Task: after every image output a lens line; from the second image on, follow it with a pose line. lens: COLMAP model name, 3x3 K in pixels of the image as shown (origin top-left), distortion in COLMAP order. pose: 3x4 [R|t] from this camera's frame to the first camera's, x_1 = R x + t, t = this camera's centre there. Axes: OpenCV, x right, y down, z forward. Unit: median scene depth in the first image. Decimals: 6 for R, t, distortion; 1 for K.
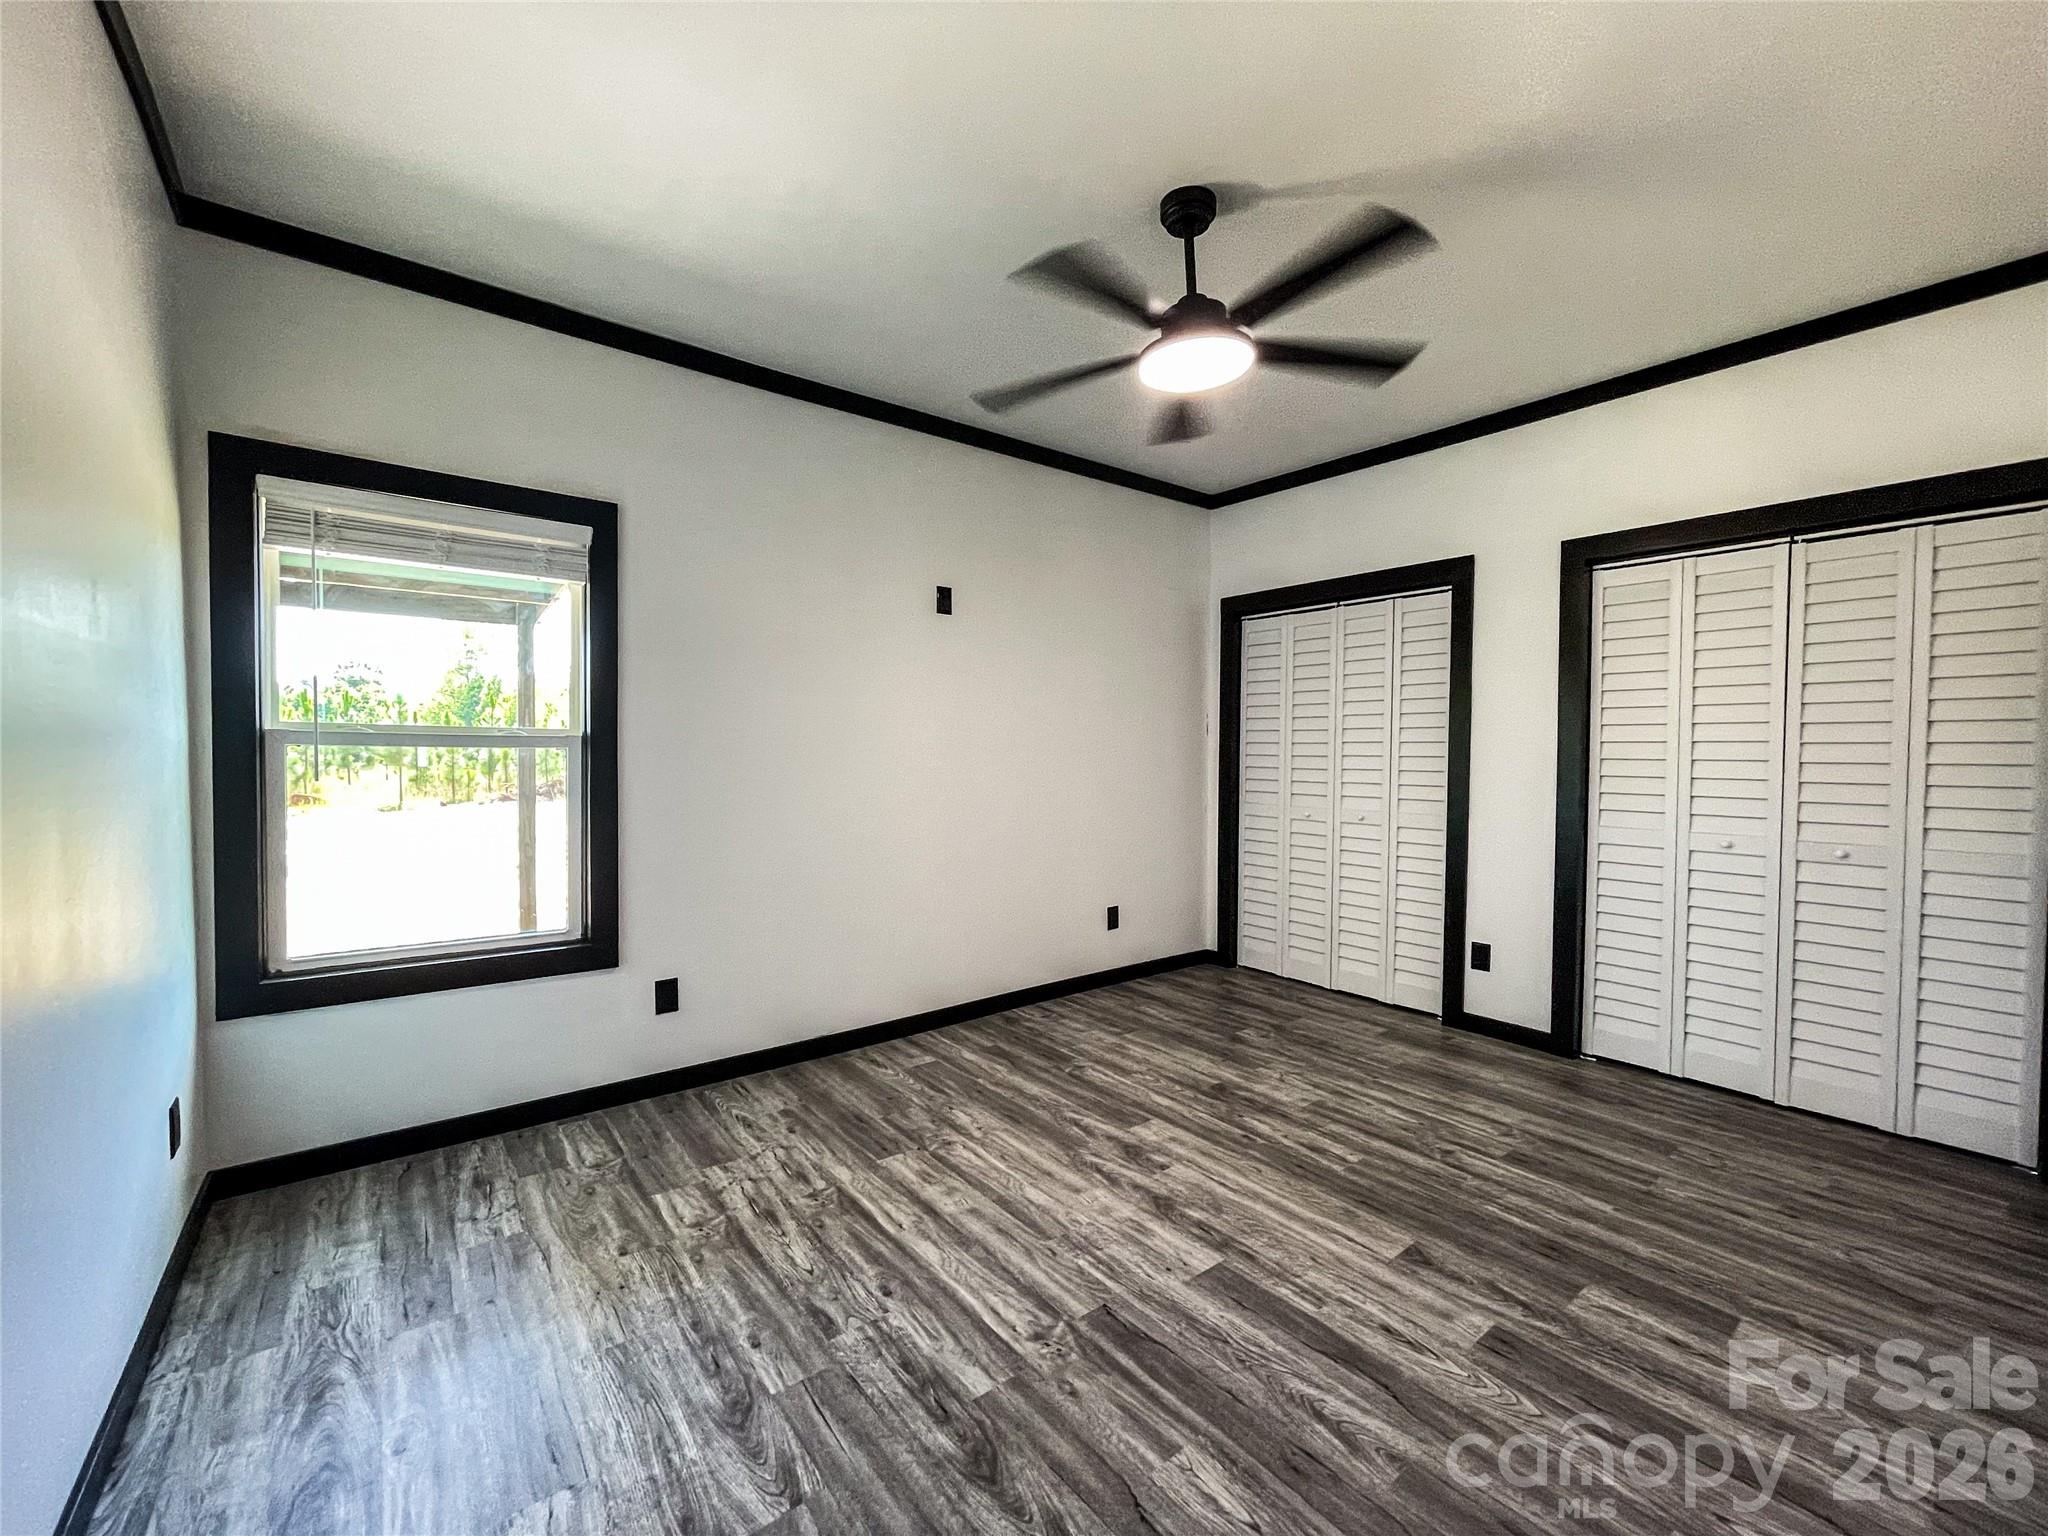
lens RADIAL K [[830.2, 0, 1013.2], [0, 830.2, 769.9], [0, 0, 1]] dist [-0.003345, -0.000316]
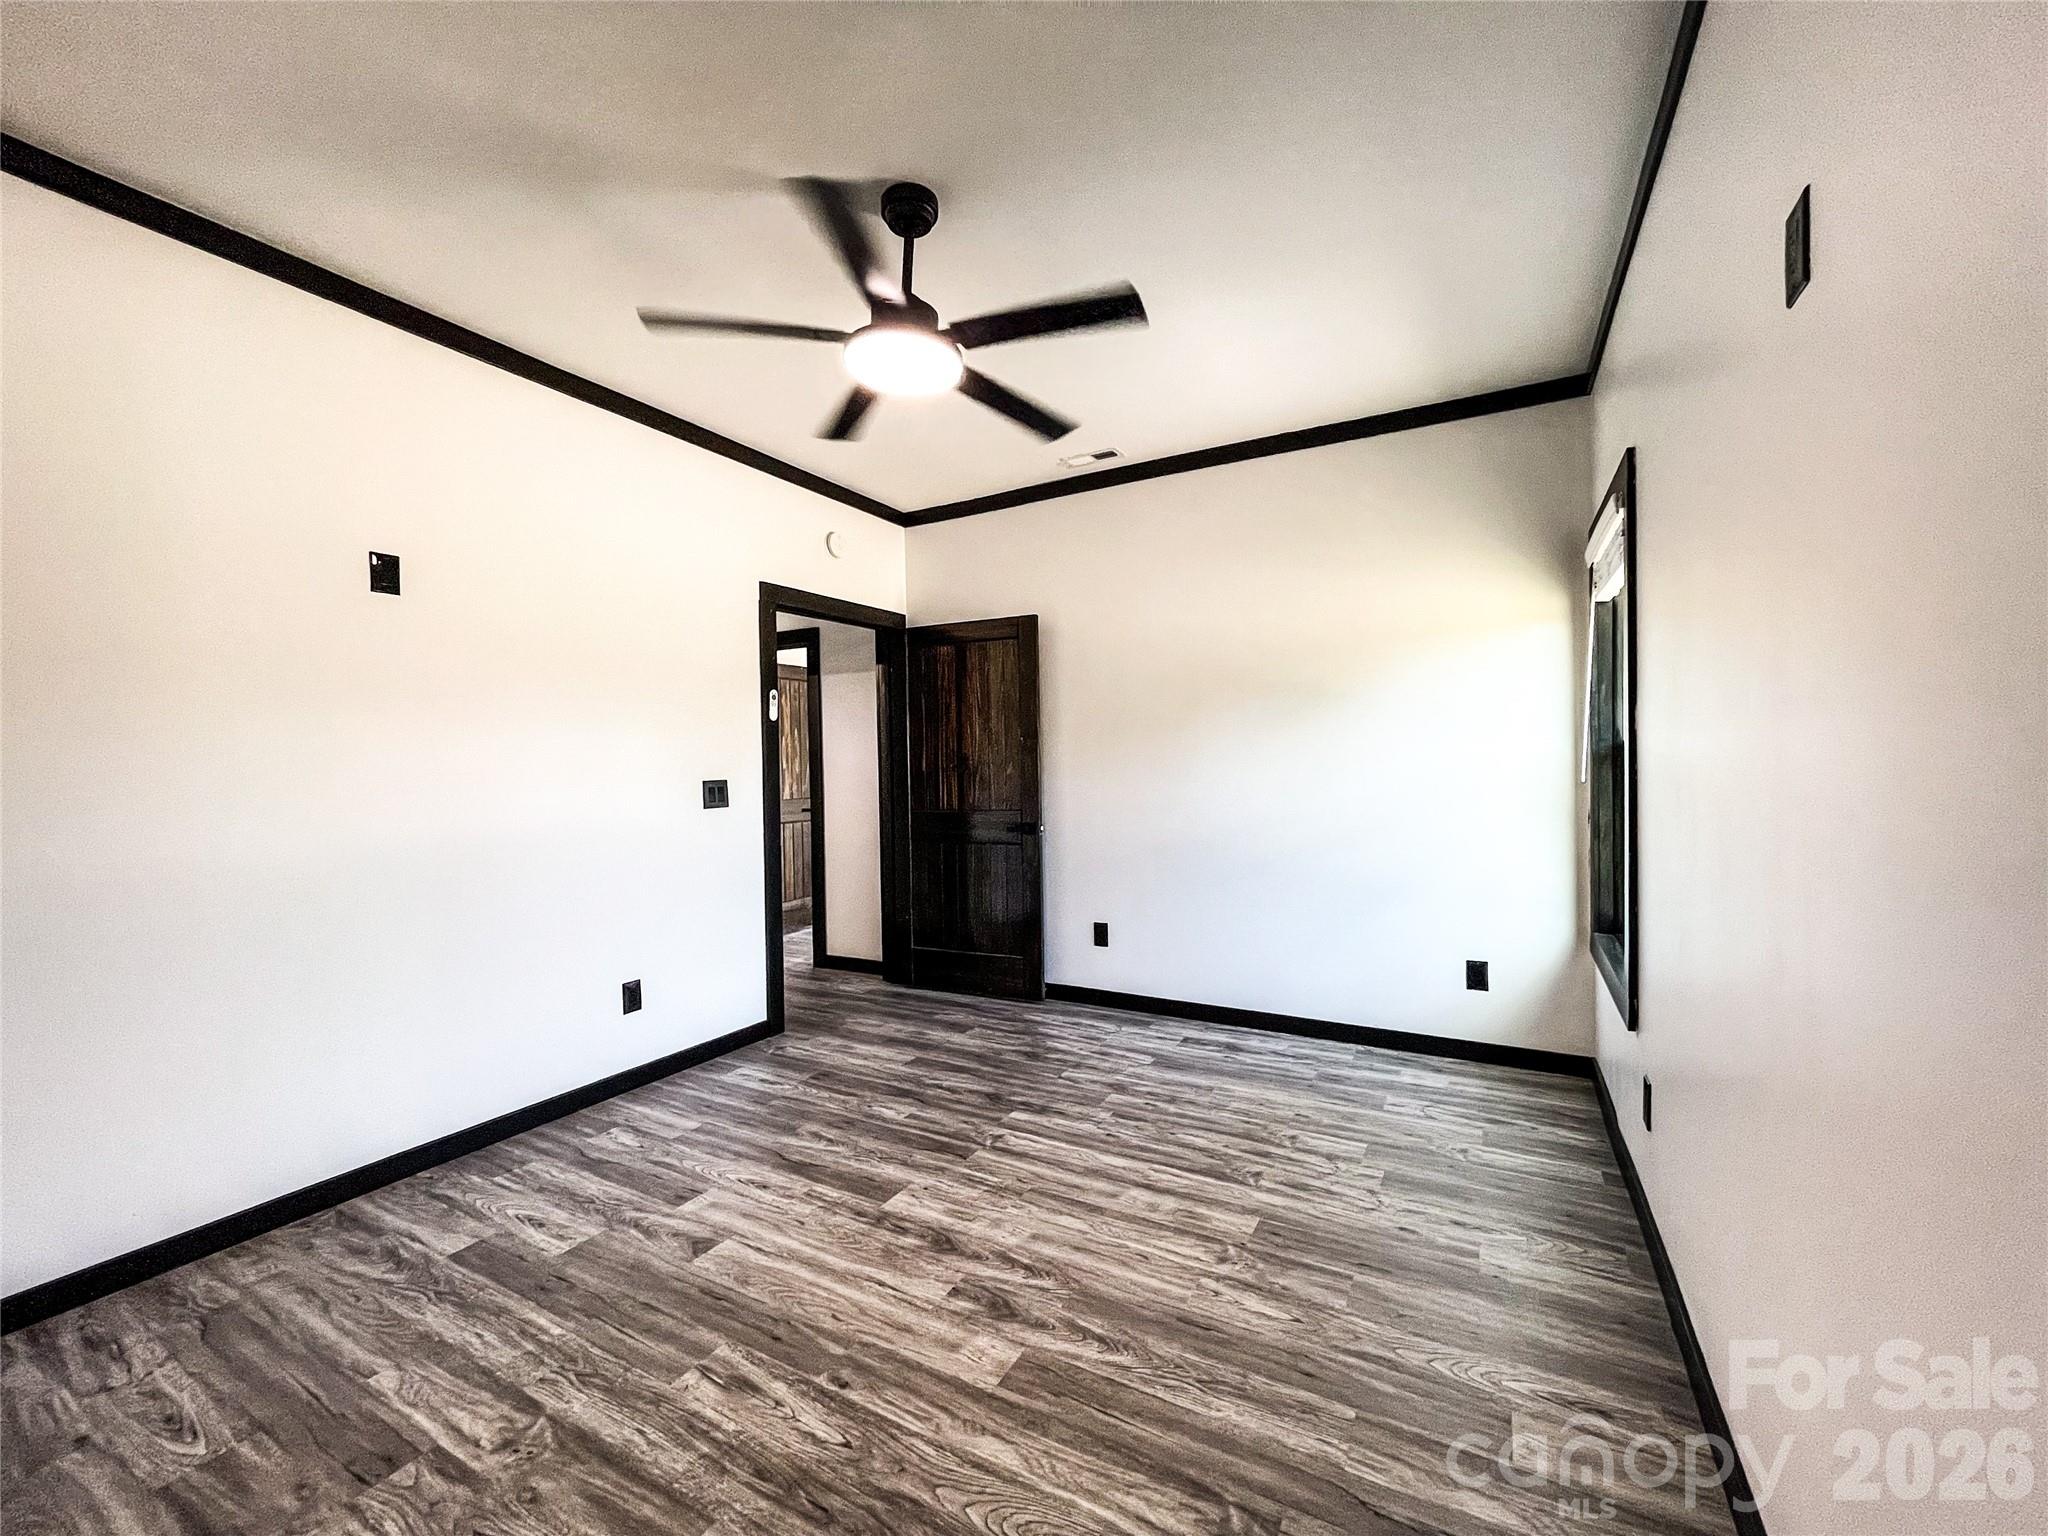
lens RADIAL K [[830.2, 0, 1025.1], [0, 830.2, 769.8], [0, 0, 1]] dist [-0.003345, -0.000316]
pose [[-0.917123, 0.014634, -0.398337, 0.491929], [0.001465, 0.999443, 0.033345, -0.051699], [0.398603, 0.029998, -0.916633, 1.999791]]
